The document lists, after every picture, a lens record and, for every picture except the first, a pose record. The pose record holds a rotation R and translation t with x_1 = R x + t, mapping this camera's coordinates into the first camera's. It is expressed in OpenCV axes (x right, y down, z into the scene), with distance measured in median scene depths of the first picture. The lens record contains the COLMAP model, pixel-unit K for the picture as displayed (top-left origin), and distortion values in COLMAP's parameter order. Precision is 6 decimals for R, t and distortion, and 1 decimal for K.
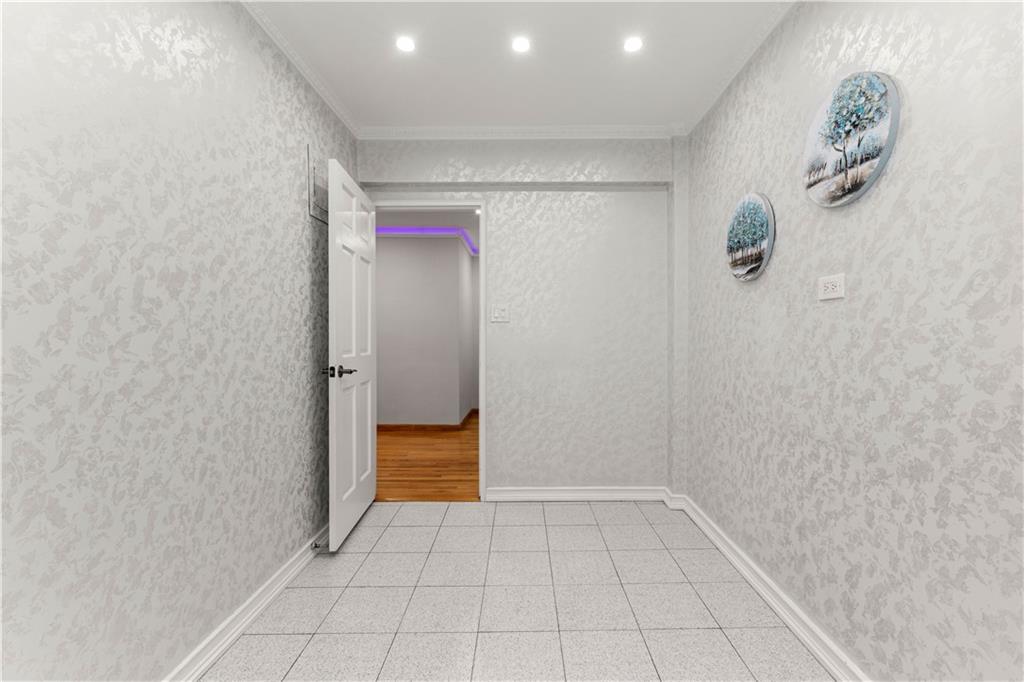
lens RADIAL K [[442.3, 0, 535.8], [0, 442.3, 343.3], [0, 0, 1]] dist [0.003143, -0.000989]
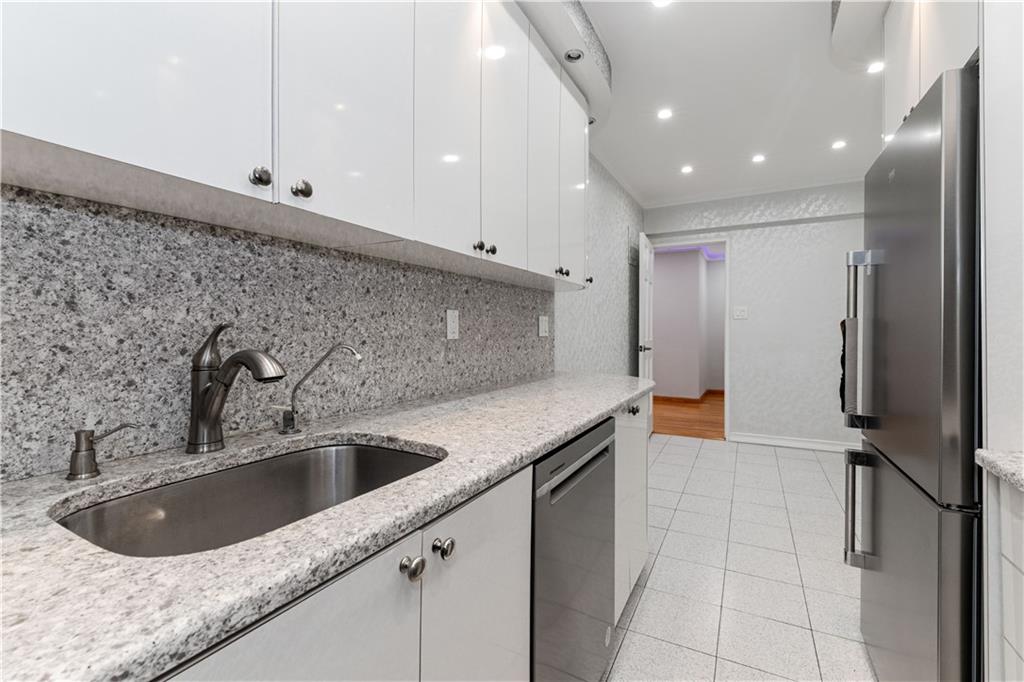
lens RADIAL K [[442.3, 0, 521.2], [0, 442.3, 331.8], [0, 0, 1]] dist [0.003143, -0.000989]
pose [[0.871103, 0.000354, -0.491101, 0.006195], [-0.003348, 0.999981, -0.005219, 0.005248], [0.491090, 0.006190, 0.871087, -0.640426]]
